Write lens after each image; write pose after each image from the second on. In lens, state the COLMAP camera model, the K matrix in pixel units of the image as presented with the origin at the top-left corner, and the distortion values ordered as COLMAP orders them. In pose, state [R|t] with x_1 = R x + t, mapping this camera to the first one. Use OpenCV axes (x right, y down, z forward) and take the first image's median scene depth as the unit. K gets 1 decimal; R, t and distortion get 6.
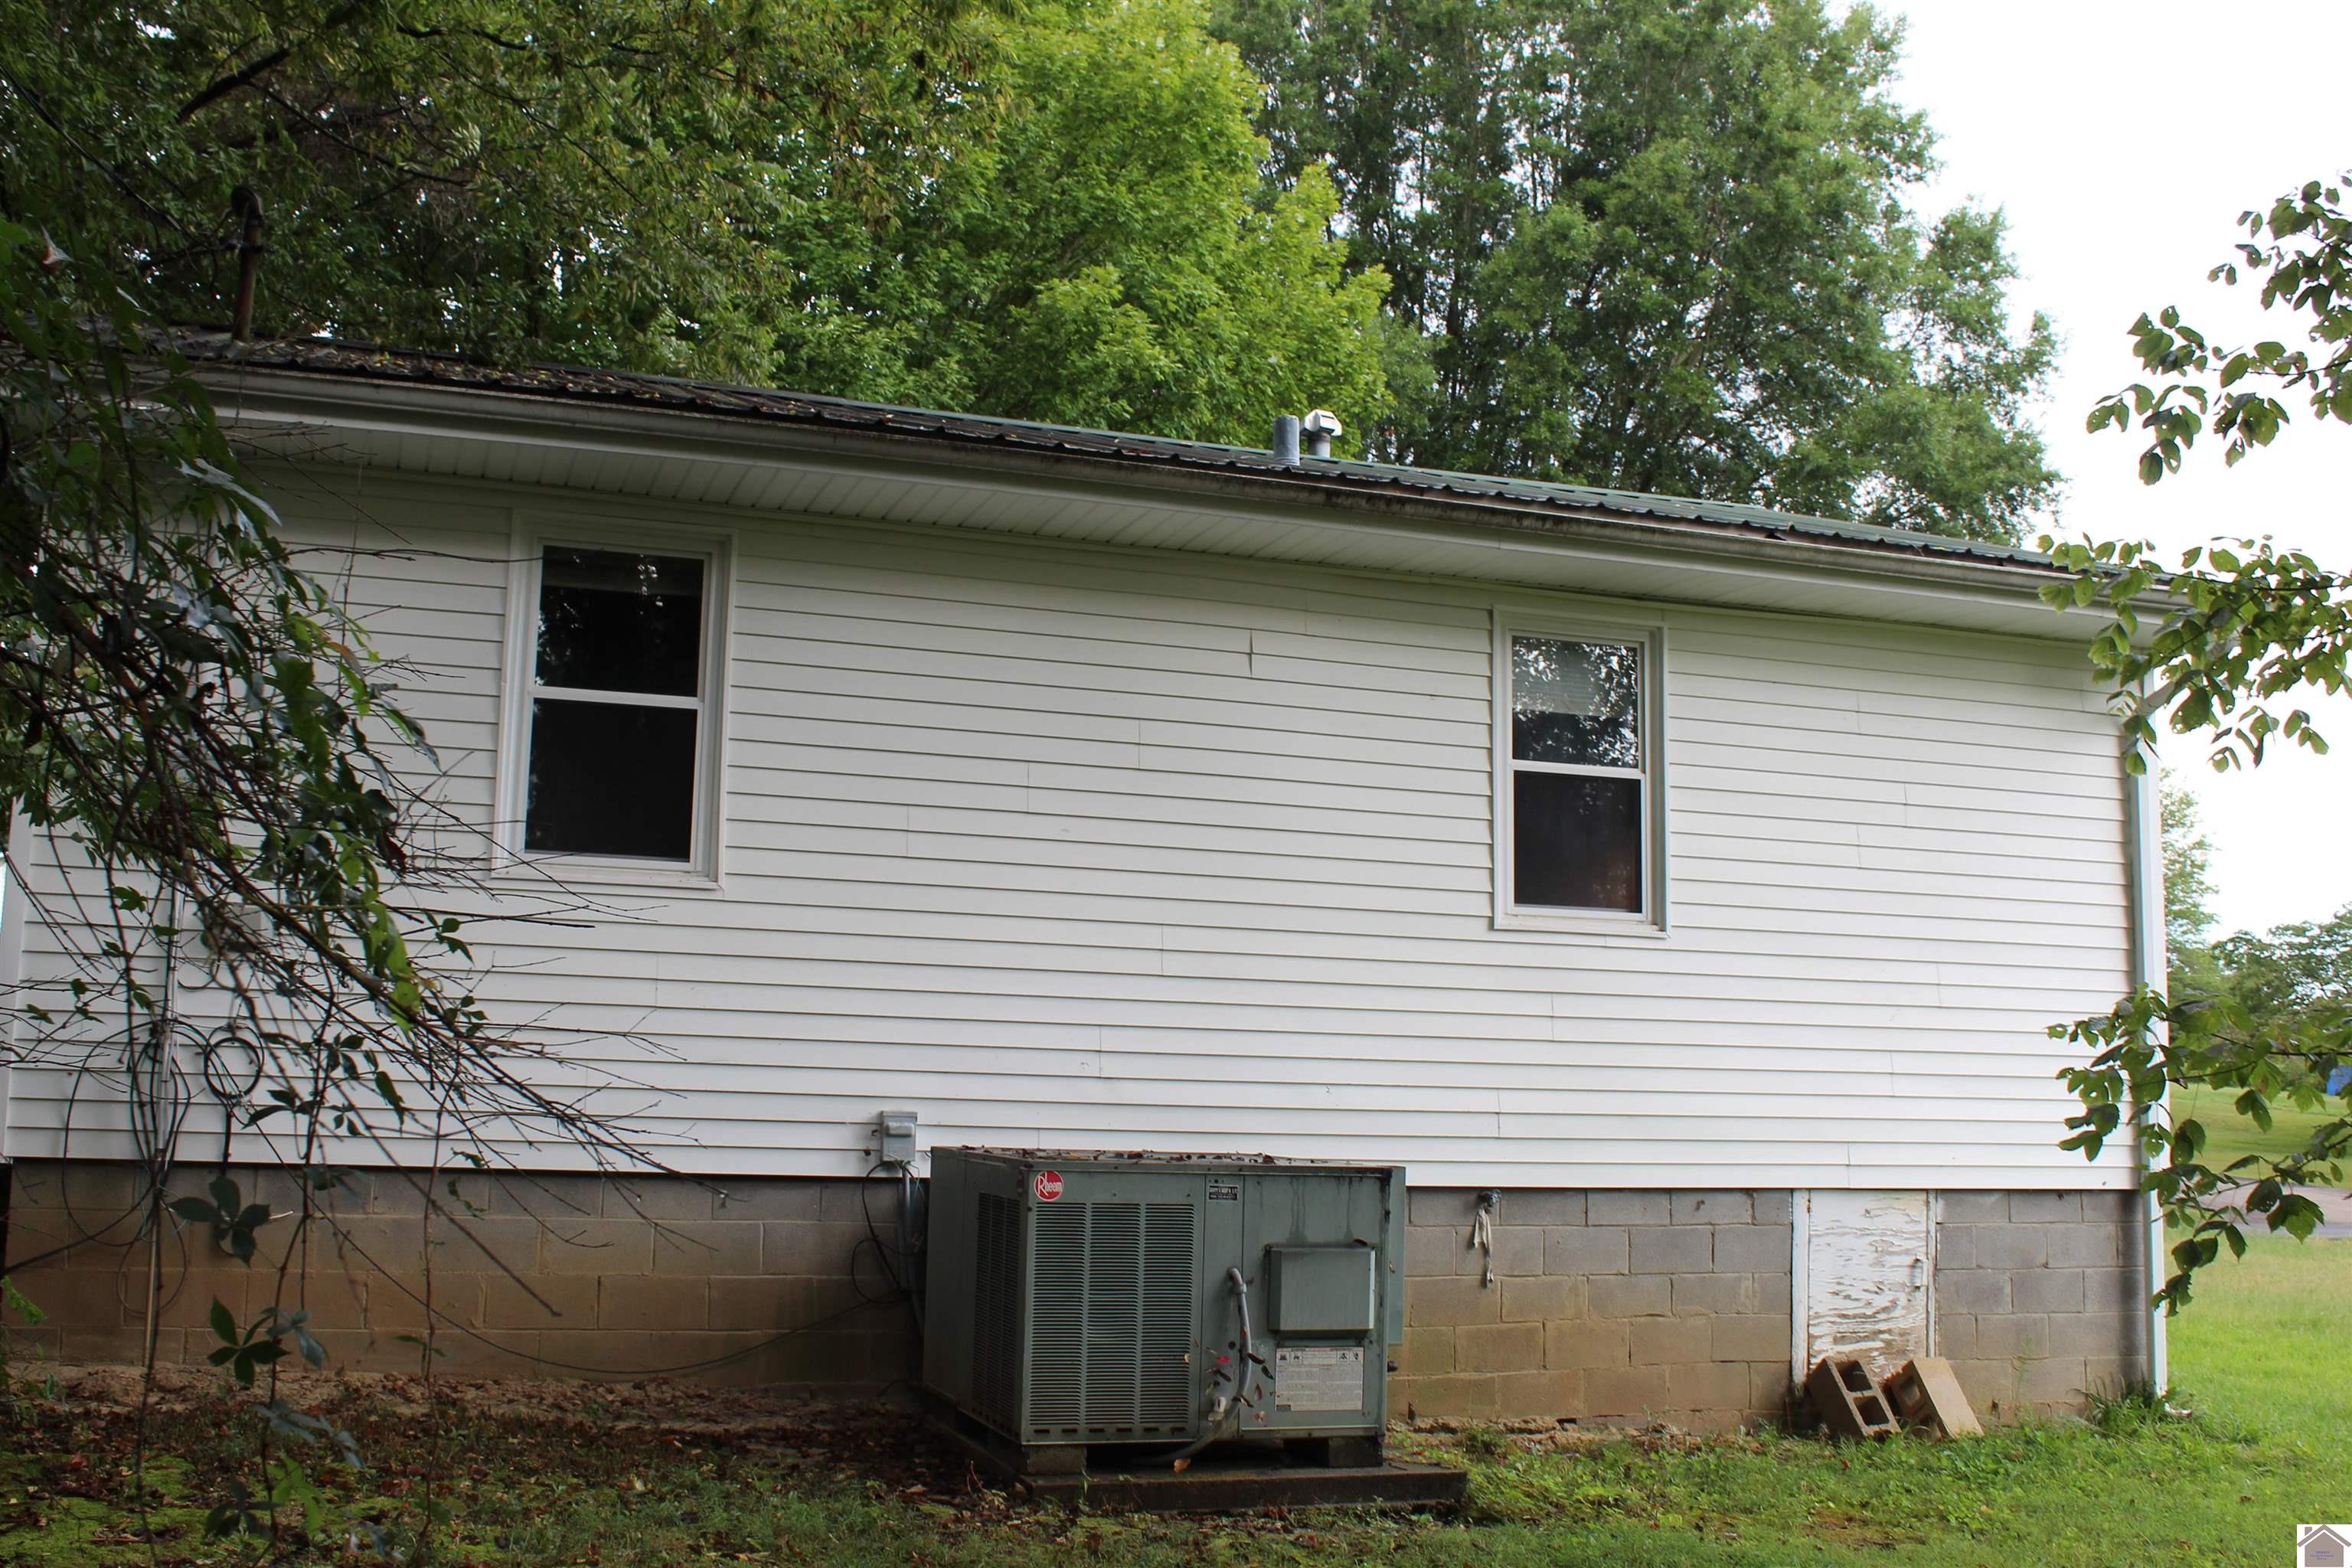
lens RADIAL K [[2317.4, 0, 1138.8], [0, 2317.4, 778.6], [0, 0, 1]] dist [-0.158311, 0.172757]
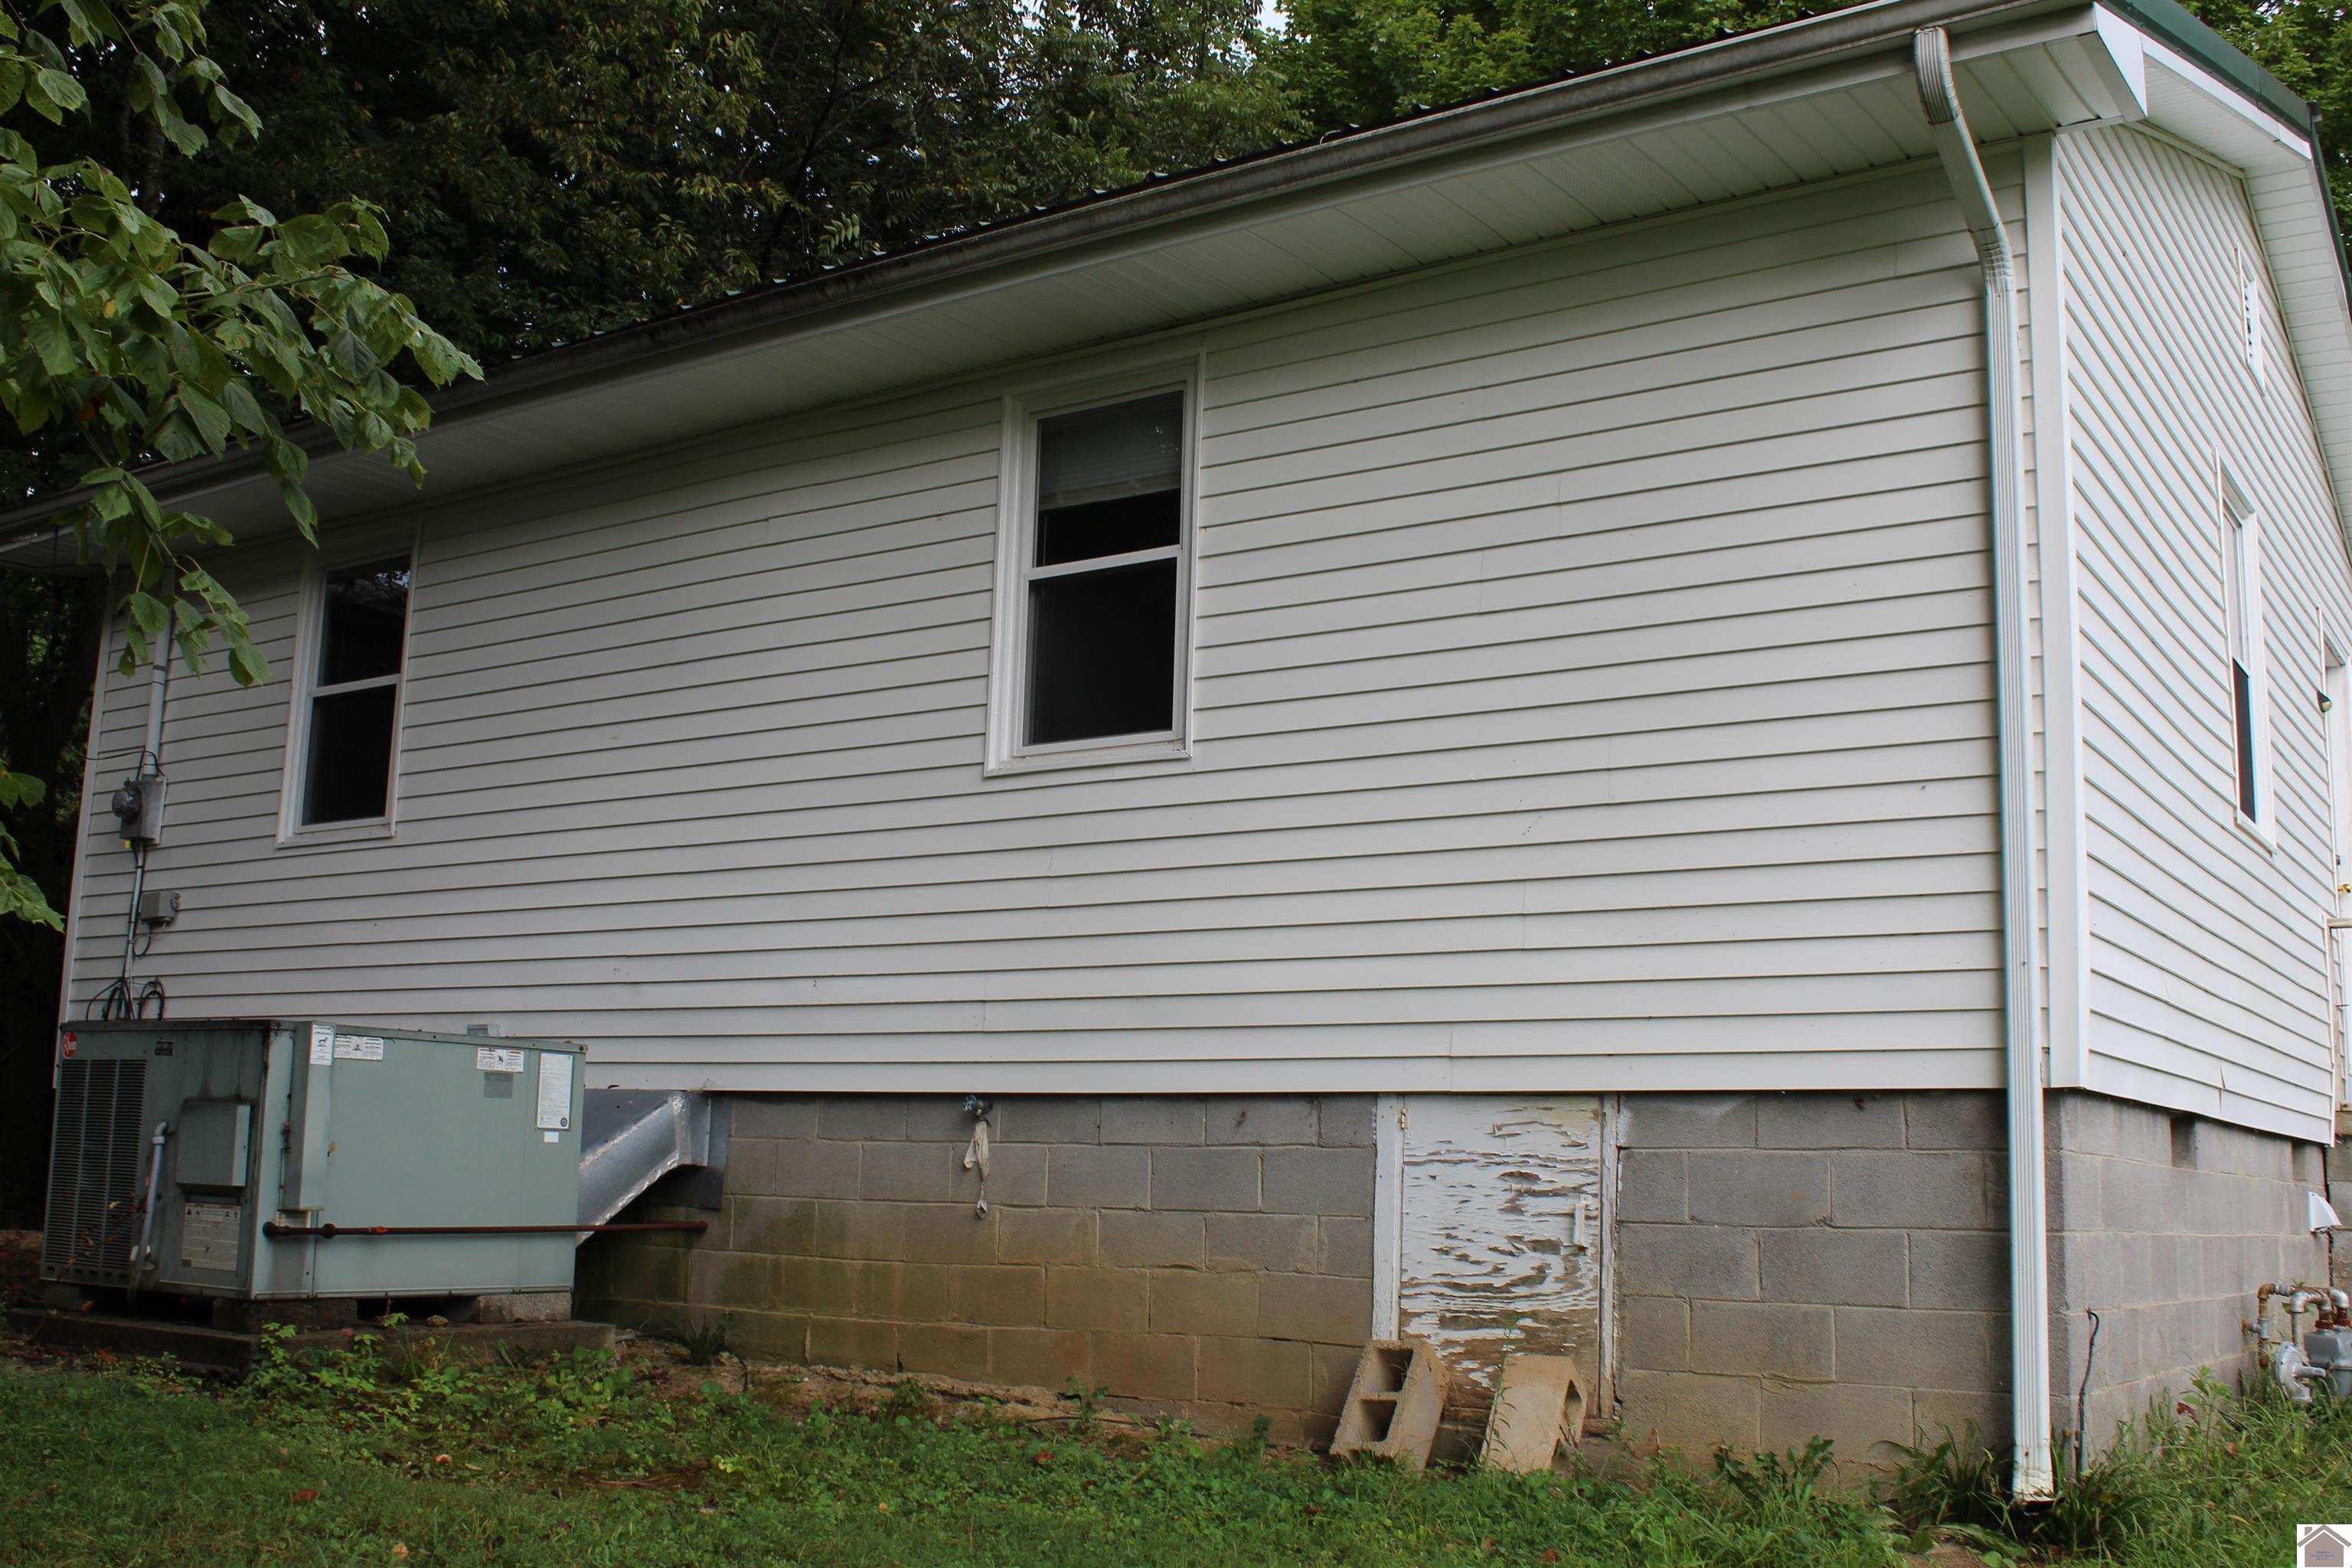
lens RADIAL K [[2317.4, 0, 1138.8], [0, 2317.4, 778.6], [0, 0, 1]] dist [-0.158311, 0.172757]
pose [[0.604866, -0.145920, -0.782844, 0.913929], [0.102048, 0.989166, -0.105530, 0.174170], [0.789762, -0.016056, 0.613203, 0.598383]]
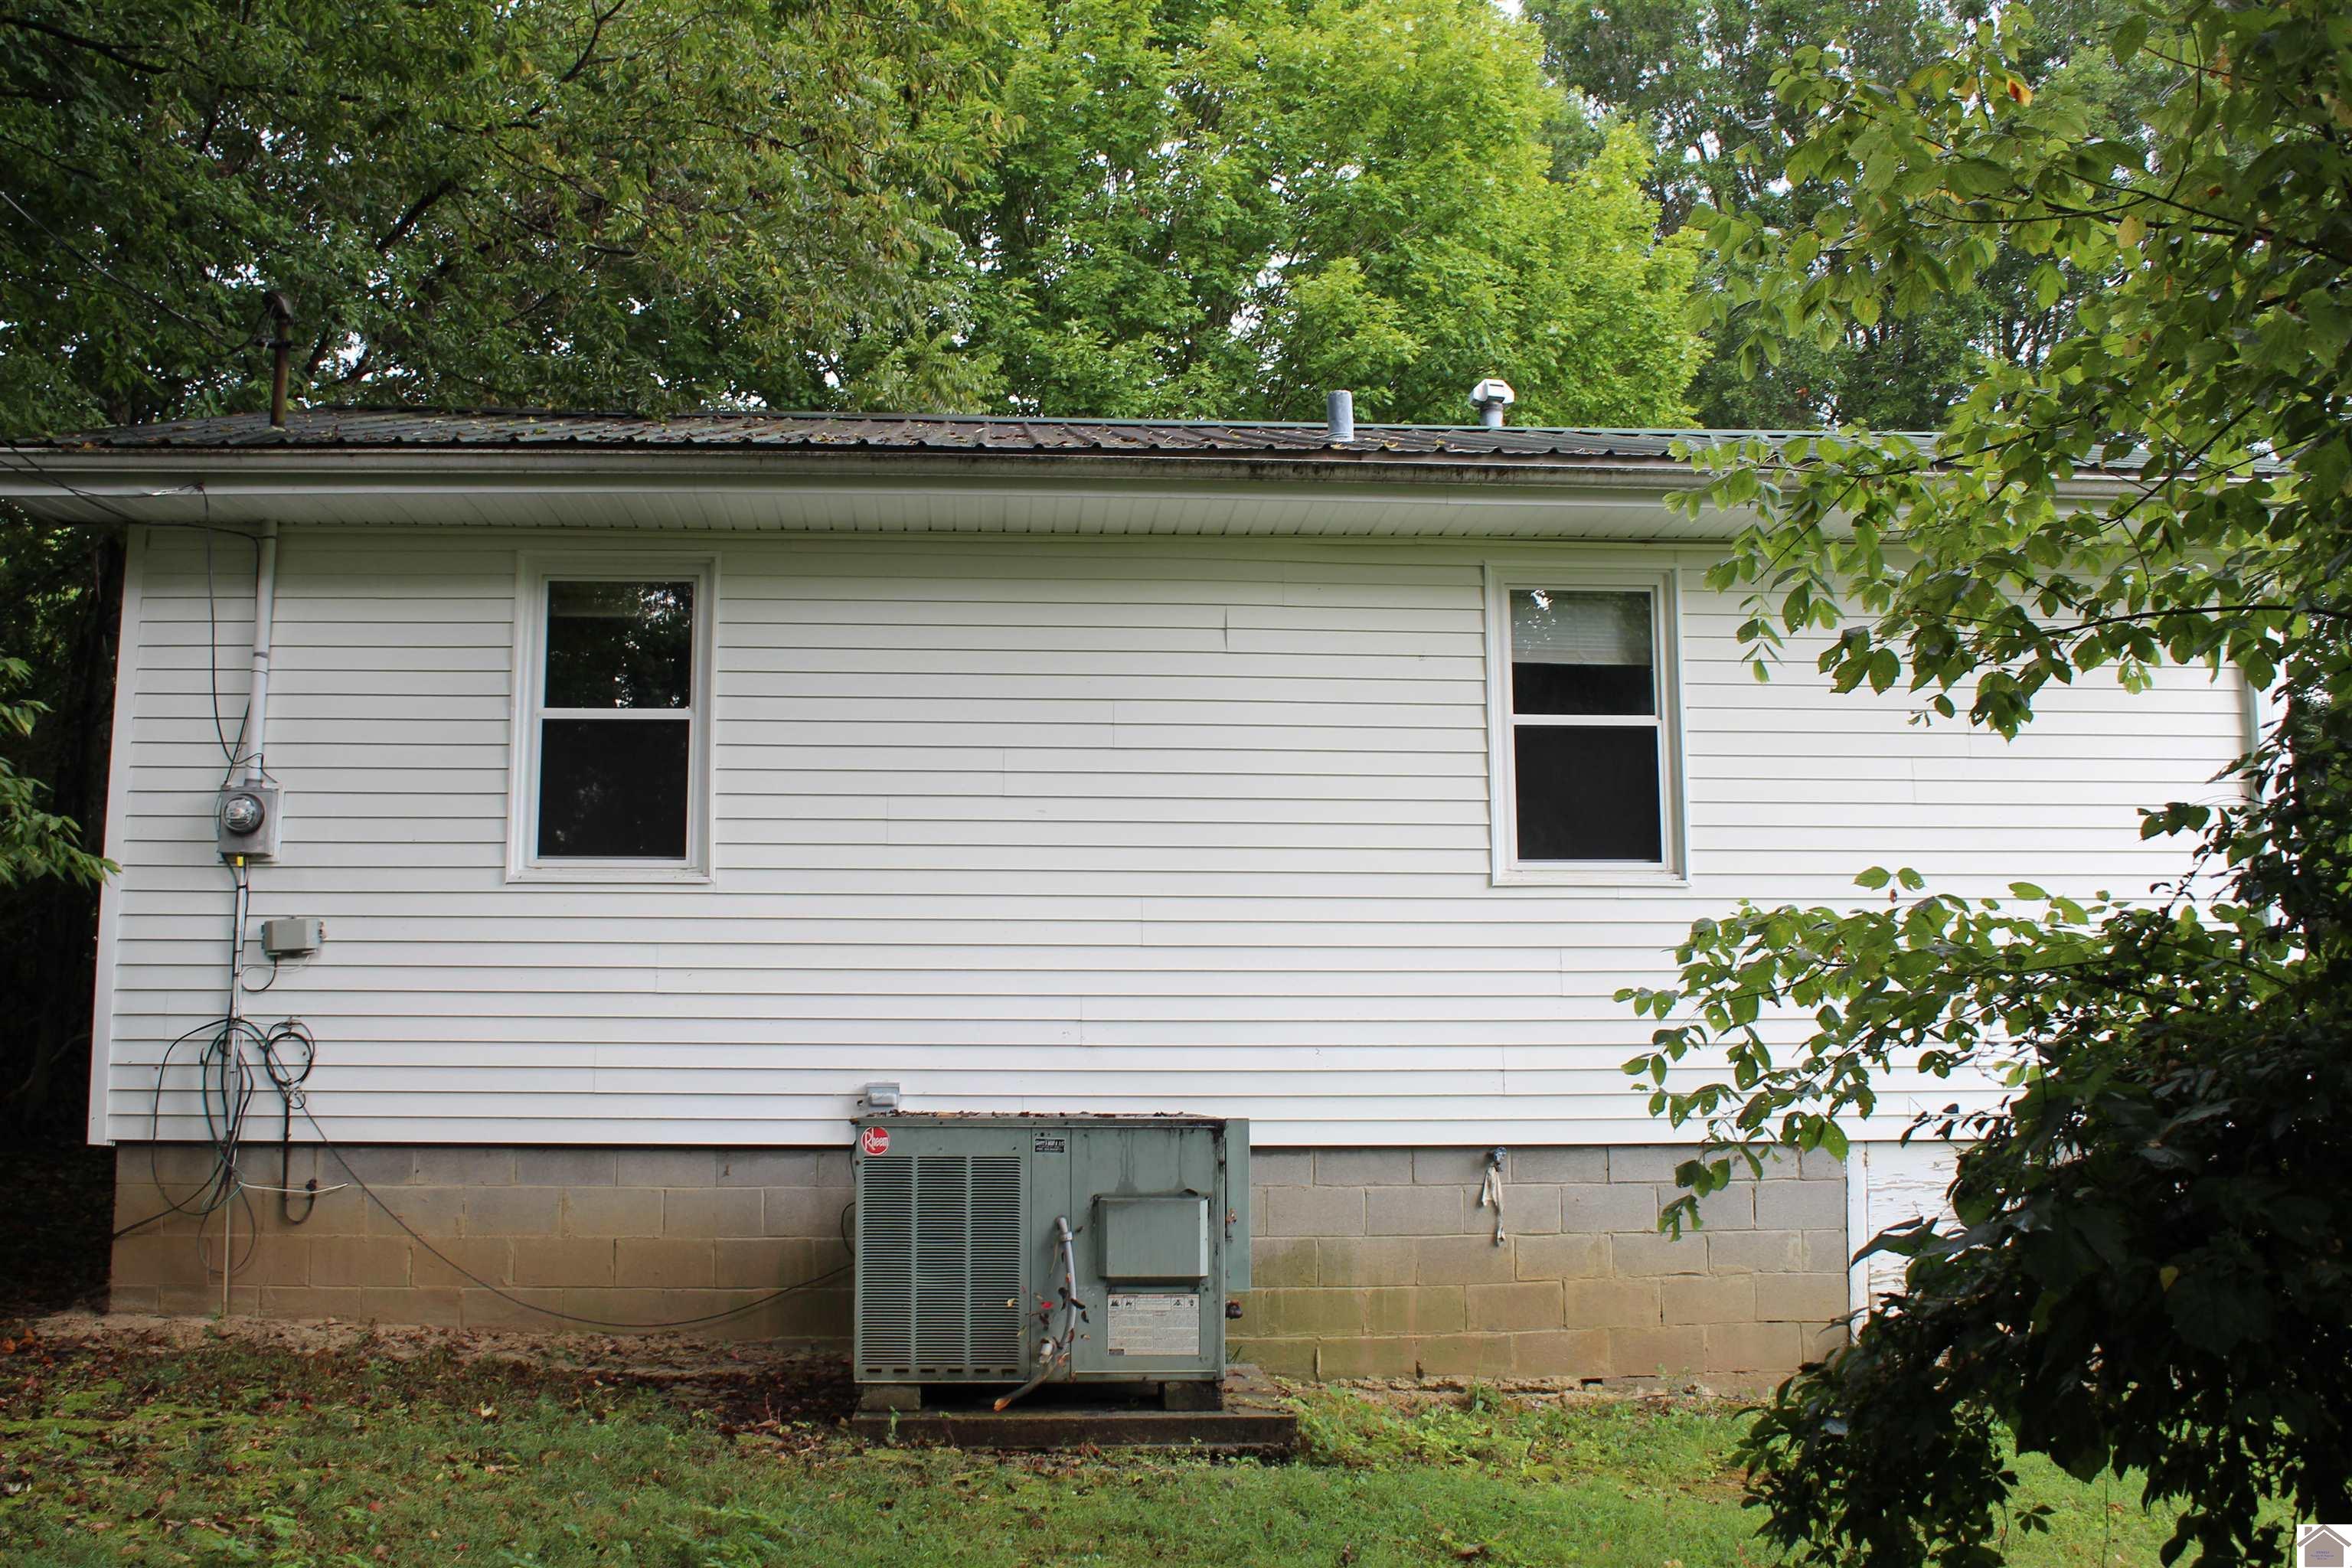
lens RADIAL K [[2317.4, 0, 1138.8], [0, 2317.4, 778.6], [0, 0, 1]] dist [-0.158311, 0.172757]
pose [[0.965304, -0.061709, -0.253734, 0.289549], [0.061190, 0.998077, -0.009948, 0.021784], [0.253860, -0.005923, 0.967223, -0.000859]]
